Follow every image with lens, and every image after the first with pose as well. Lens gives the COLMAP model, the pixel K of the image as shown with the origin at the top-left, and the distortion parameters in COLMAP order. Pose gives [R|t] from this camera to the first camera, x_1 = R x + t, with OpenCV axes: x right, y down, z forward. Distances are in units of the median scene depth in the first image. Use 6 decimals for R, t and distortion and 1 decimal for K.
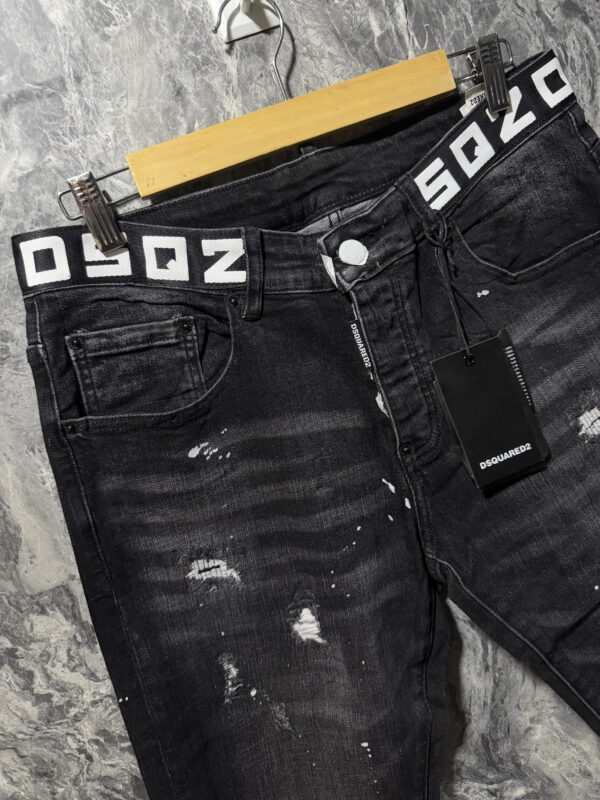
lens RADIAL K [[573.6, 0, 295.6], [0, 573.6, 392.5], [0, 0, 1]] dist [-0.021166, 0.002050]
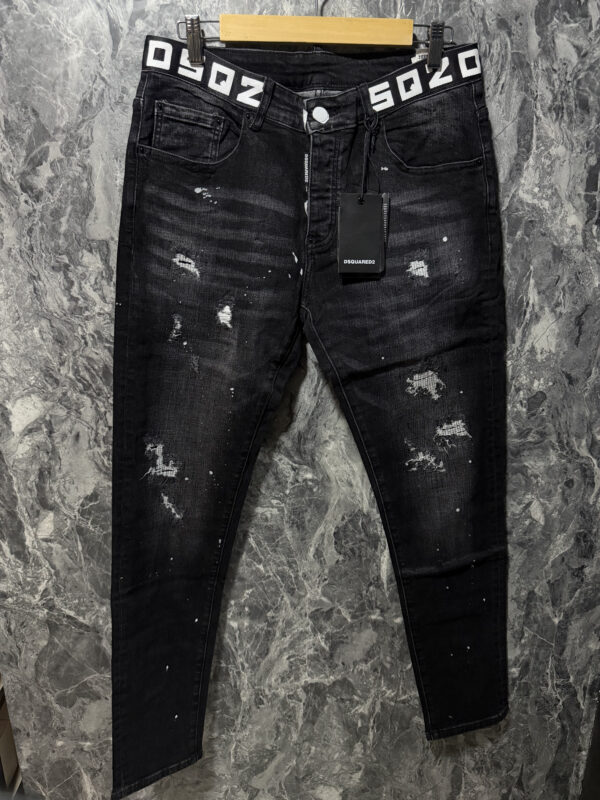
lens RADIAL K [[569.4, 0, 298.9], [0, 569.4, 396.2], [0, 0, 1]] dist [-0.000368, -0.010699]
pose [[0.929098, 0.369782, -0.006216, 0.356317], [-0.366531, 0.922910, 0.117867, 0.361542], [0.049322, -0.107232, 0.993010, -0.820366]]
